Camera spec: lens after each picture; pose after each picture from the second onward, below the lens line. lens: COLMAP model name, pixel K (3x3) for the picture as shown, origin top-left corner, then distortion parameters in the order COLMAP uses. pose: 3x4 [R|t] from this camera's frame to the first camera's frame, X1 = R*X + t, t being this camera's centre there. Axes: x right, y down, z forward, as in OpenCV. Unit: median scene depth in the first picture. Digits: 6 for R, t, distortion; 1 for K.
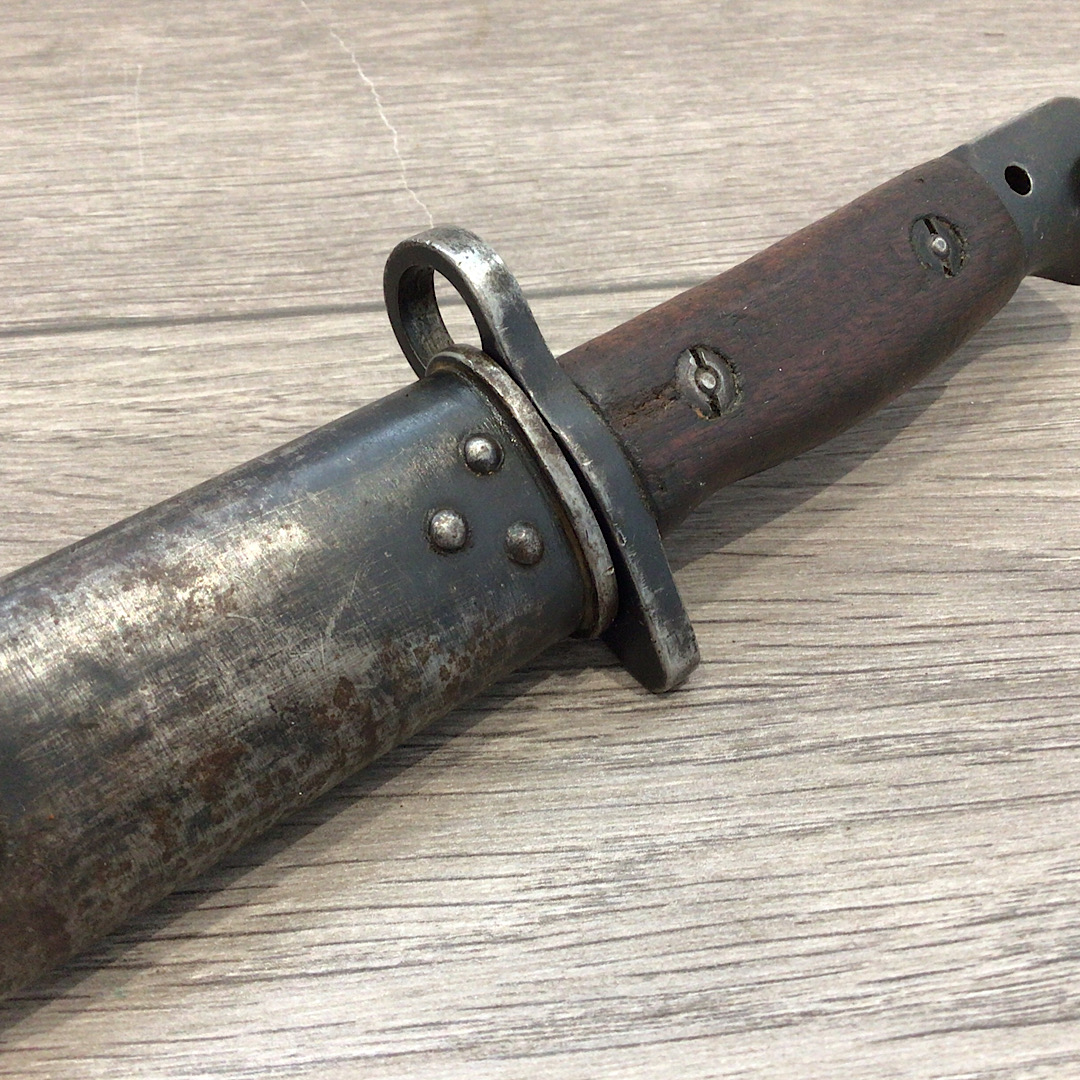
lens RADIAL K [[1358.9, 0, 531.6], [0, 1358.9, 534.2], [0, 0, 1]] dist [0.049908, 0.000000]
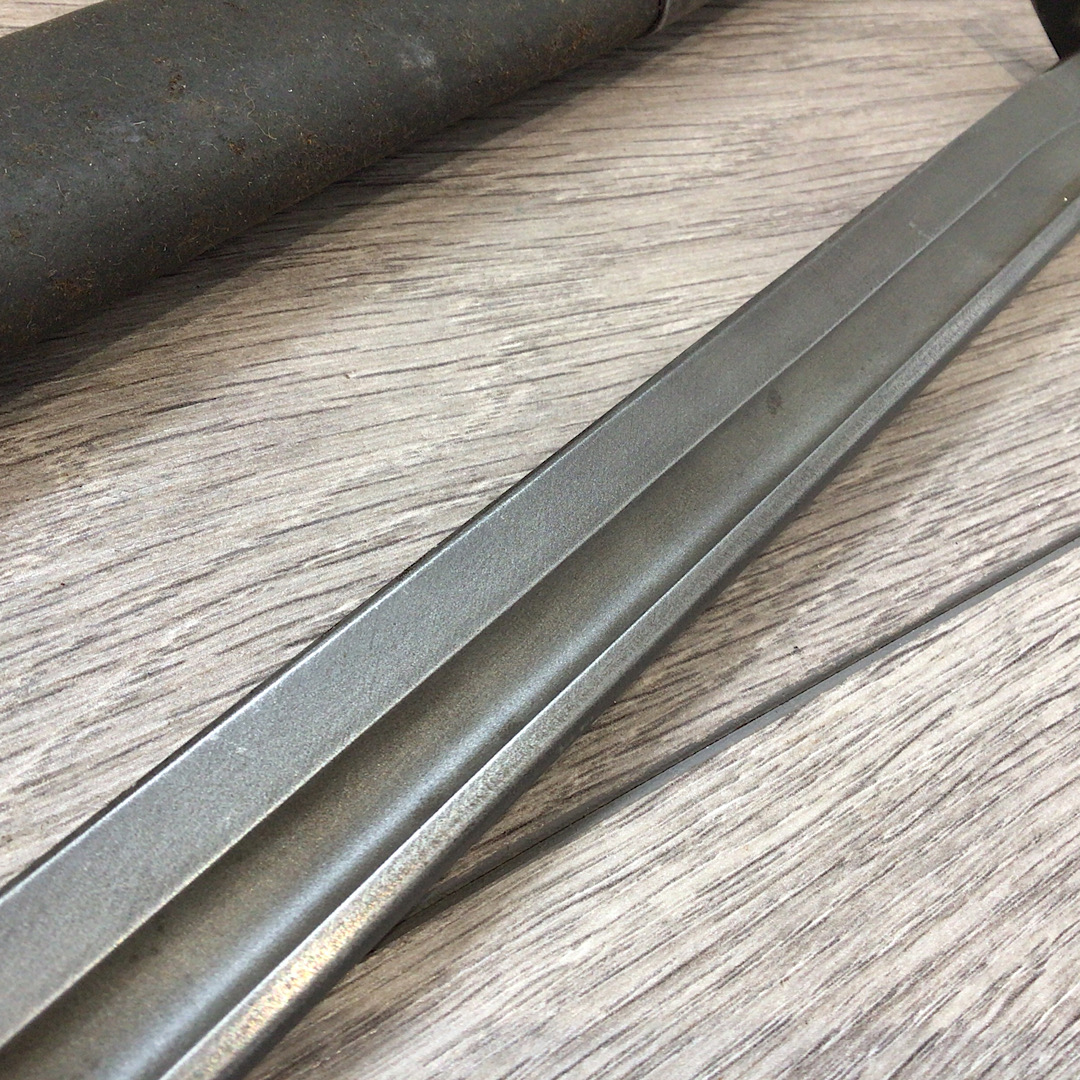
lens RADIAL K [[1358.9, 0, 552.0], [0, 1358.9, 556.0], [0, 0, 1]] dist [0.049908, 0.000000]
pose [[0.869307, -0.165044, 0.465904, -0.733113], [0.027707, 0.957394, 0.287454, 0.215387], [-0.493496, -0.236977, 0.836842, -0.155825]]
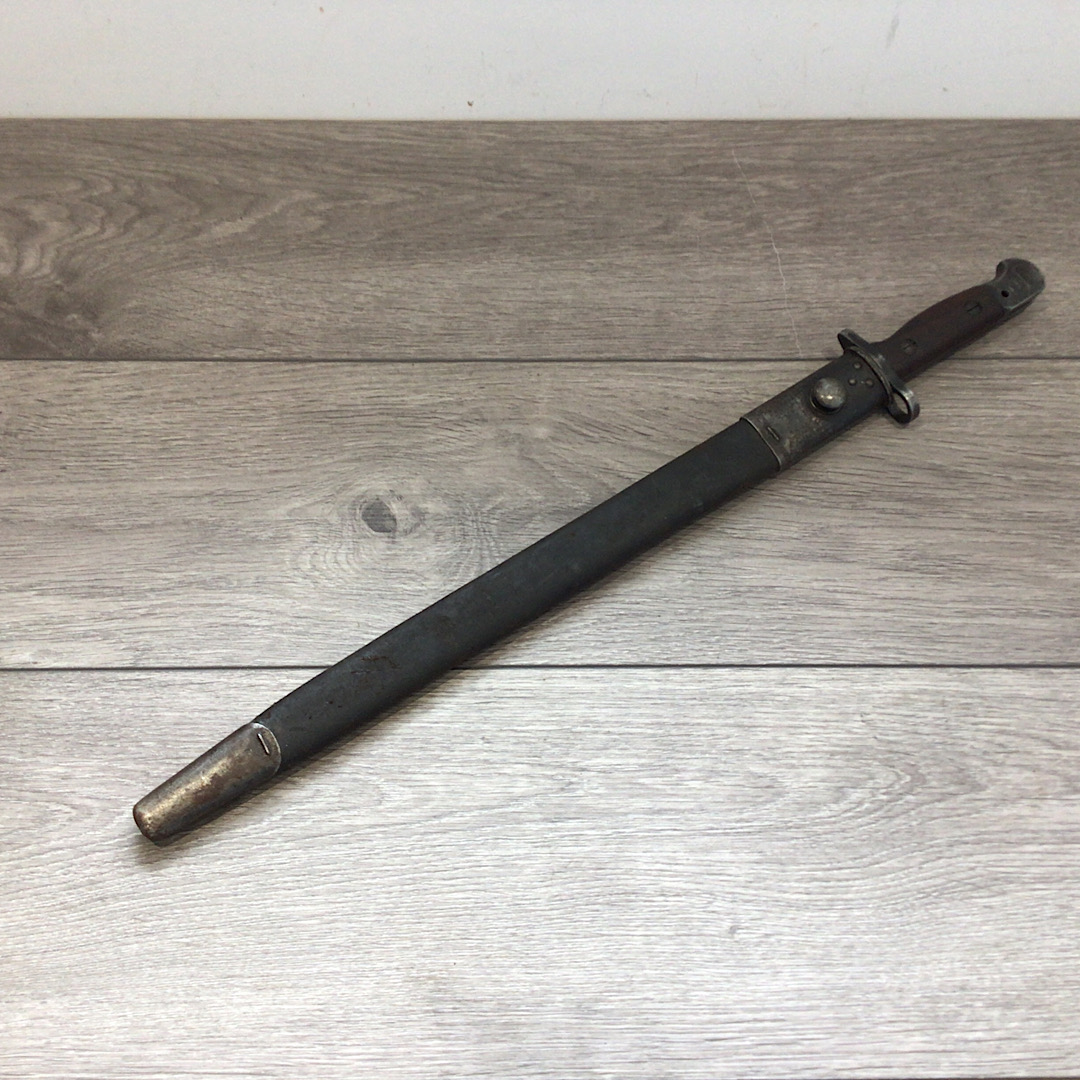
lens RADIAL K [[1358.9, 0, 530.9], [0, 1358.9, 535.5], [0, 0, 1]] dist [0.049908, 0.000000]
pose [[0.979417, 0.149218, -0.135928, -0.235508], [-0.108067, 0.956419, 0.271263, -0.776740], [0.170482, -0.250991, 0.952859, -3.156991]]
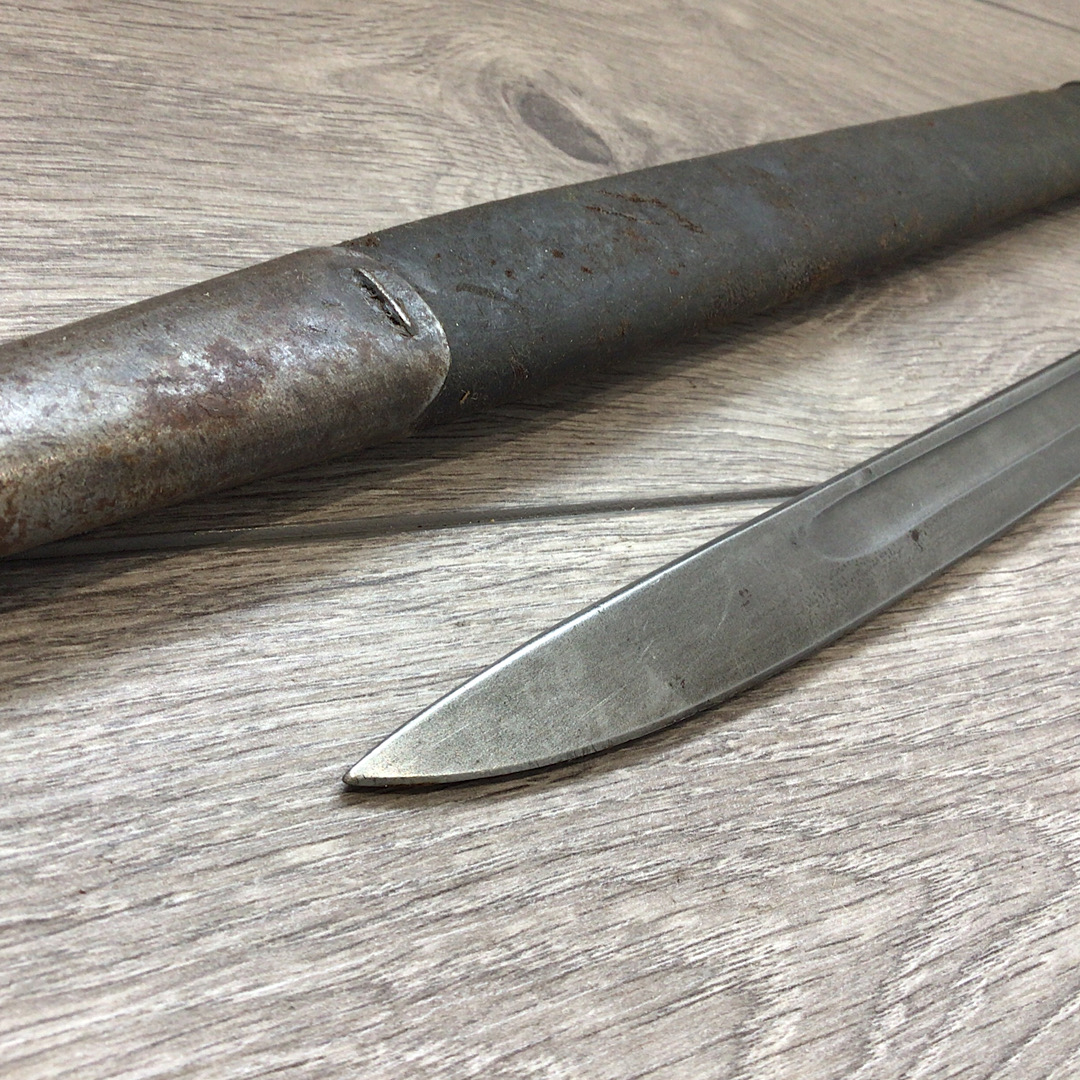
lens RADIAL K [[1358.9, 0, 536.1], [0, 1358.9, 544.3], [0, 0, 1]] dist [0.049908, 0.000000]
pose [[0.856143, 0.067502, 0.512311, -1.979058], [-0.144172, 0.983265, 0.111378, 0.603440], [-0.496219, -0.169216, 0.851547, -0.640959]]
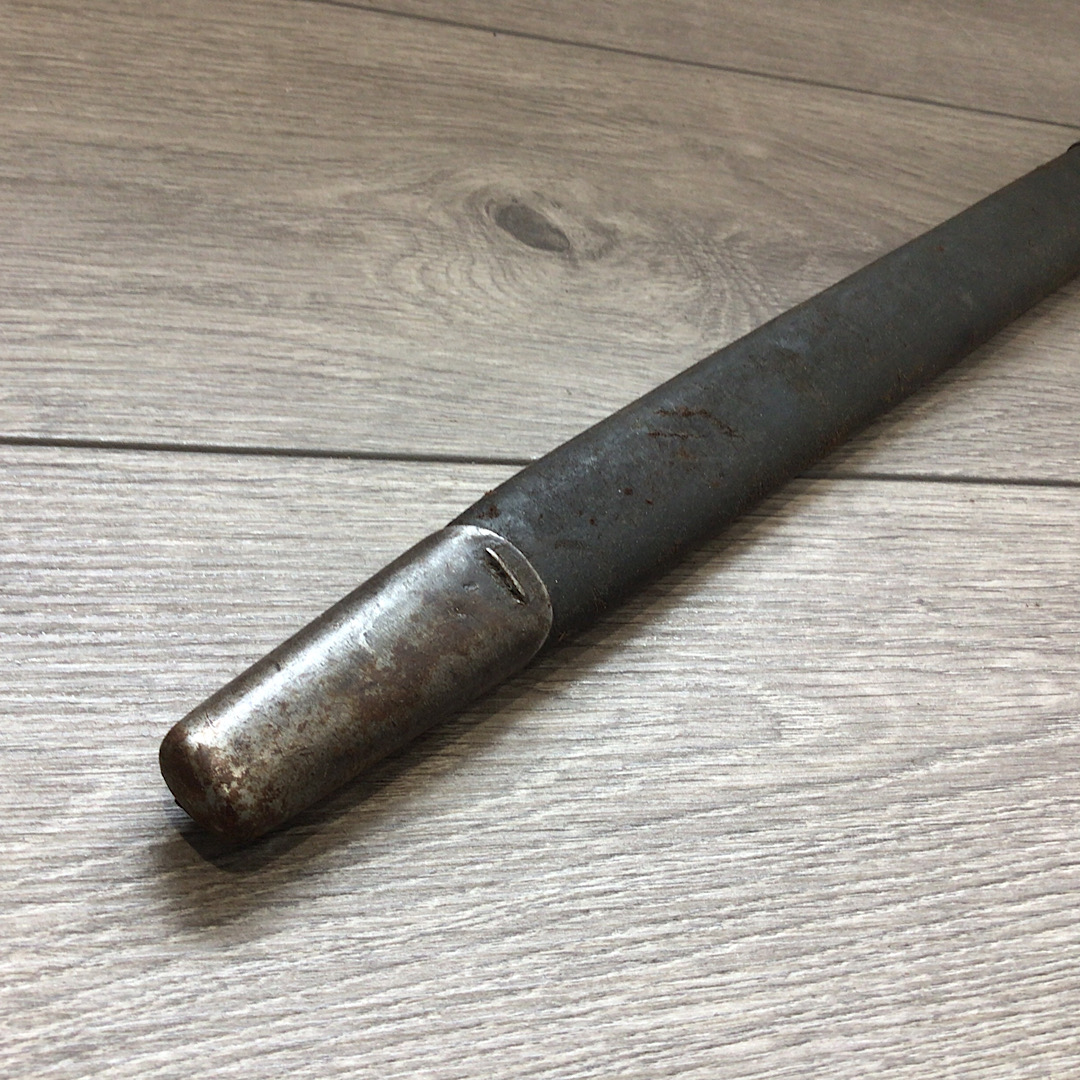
lens RADIAL K [[1358.9, 0, 537.1], [0, 1358.9, 532.9], [0, 0, 1]] dist [0.049908, 0.000000]
pose [[0.966653, 0.141749, 0.213284, -1.588132], [-0.145516, 0.989354, 0.001984, 0.755102], [-0.210732, -0.032954, 0.976988, -1.275930]]
